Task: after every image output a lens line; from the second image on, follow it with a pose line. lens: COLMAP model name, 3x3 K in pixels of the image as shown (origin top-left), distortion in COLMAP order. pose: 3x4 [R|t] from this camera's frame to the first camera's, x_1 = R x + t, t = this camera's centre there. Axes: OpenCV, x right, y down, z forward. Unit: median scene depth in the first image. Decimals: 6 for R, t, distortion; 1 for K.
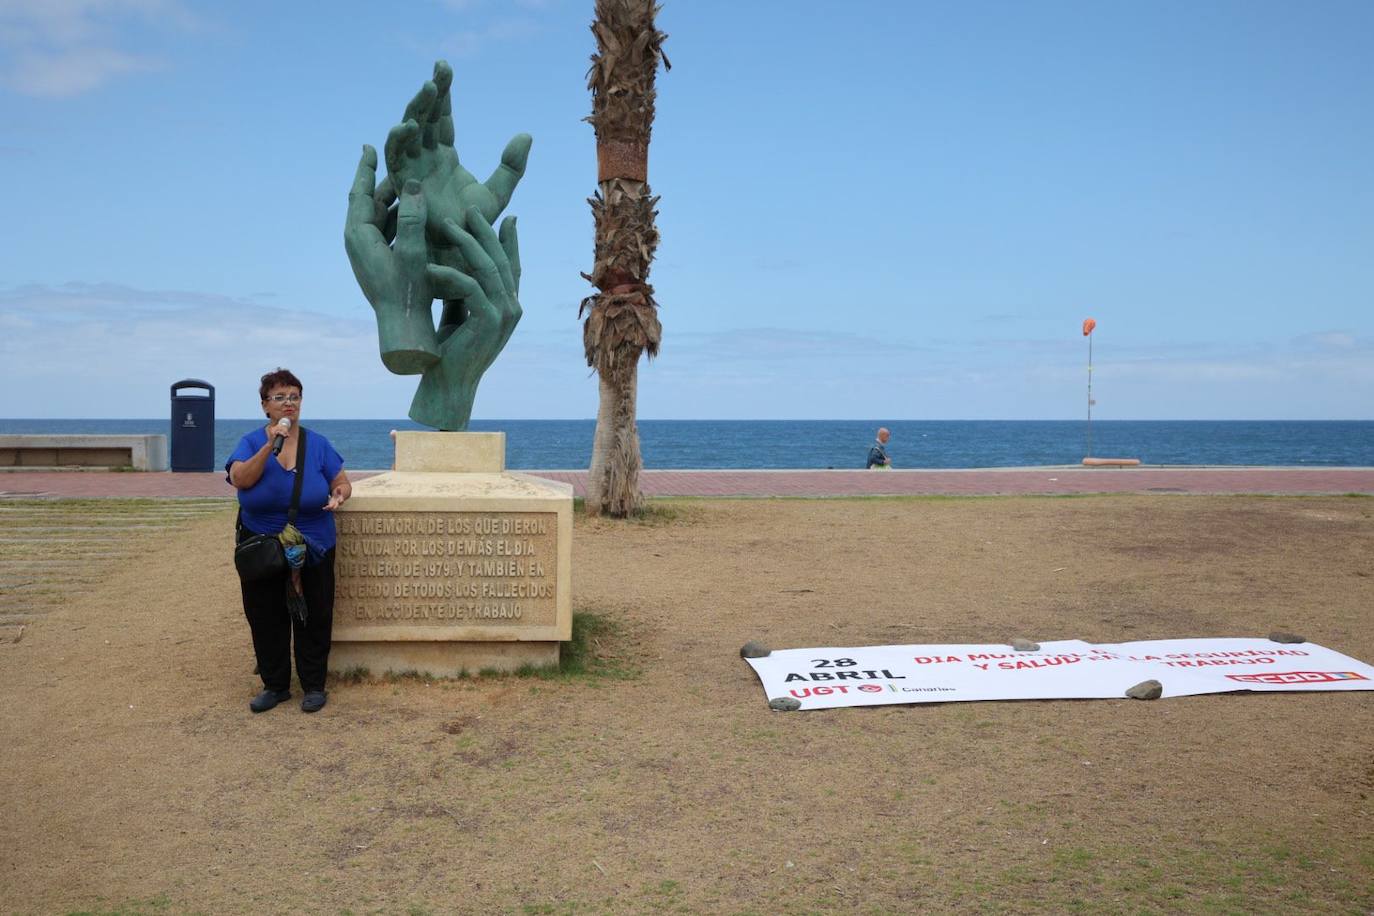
lens RADIAL K [[1398.8, 0, 671.8], [0, 1398.8, 452.2], [0, 0, 1]] dist [0.003465, 0.033414]
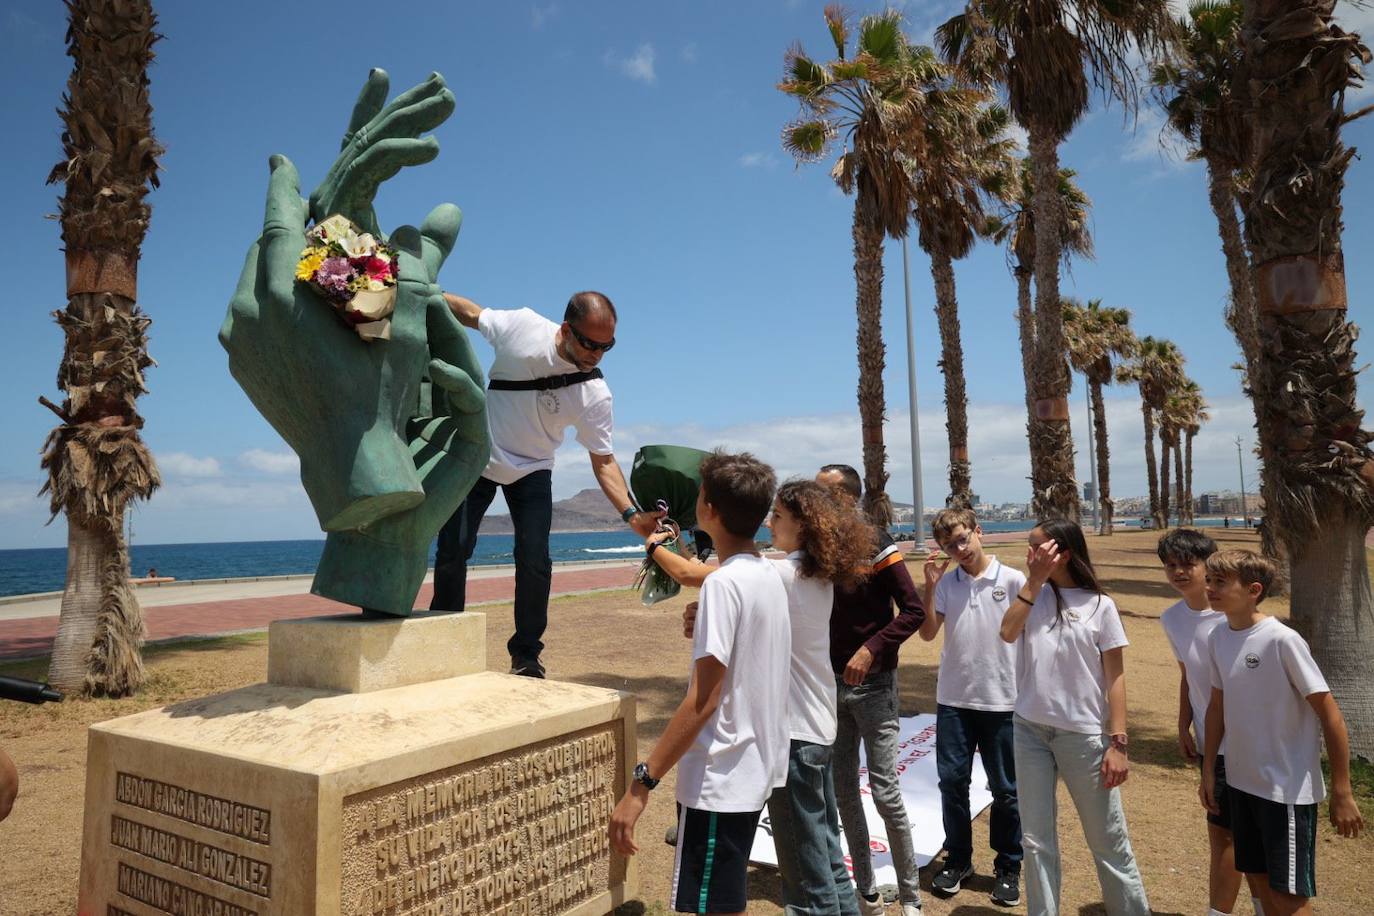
lens RADIAL K [[923.1, 0, 688.4], [0, 923.1, 443.9], [0, 0, 1]] dist [-0.011836, 0.043894]
pose [[0.628593, 0.048910, 0.776195, -0.410869], [0.050811, 0.993306, -0.103739, -0.043481], [-0.776073, 0.104649, 0.621899, 0.619651]]
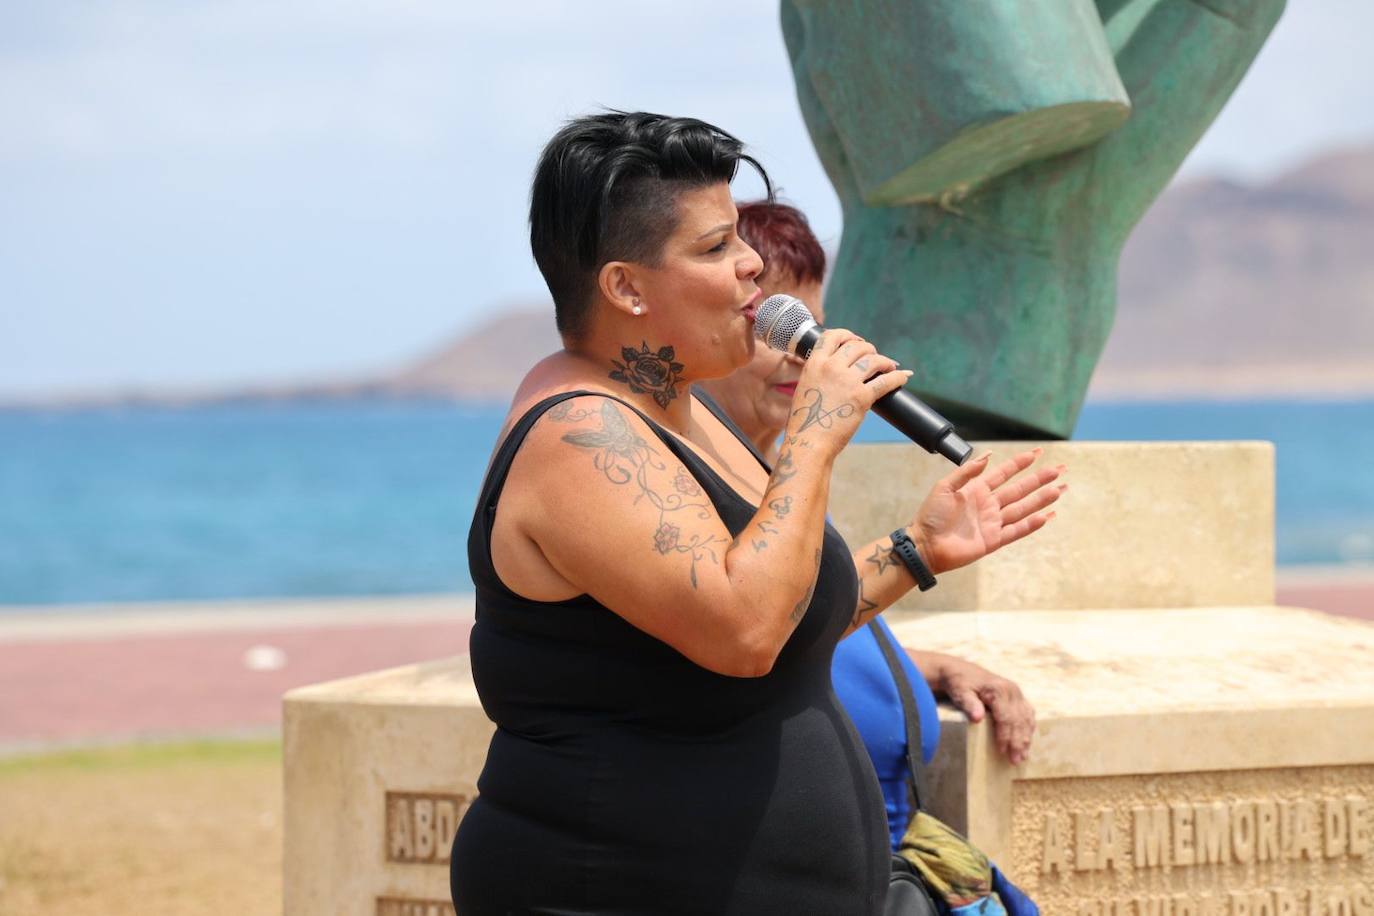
lens RADIAL K [[7687.5, 0, 685.7], [0, 7687.5, 456.7], [0, 0, 1]] dist [1.412831, 15.992322]
pose [[0.787232, -0.019844, 0.616338, -1.017419], [0.033048, 0.999403, -0.010033, -0.001194], [-0.615771, 0.028267, 0.787418, 0.000724]]
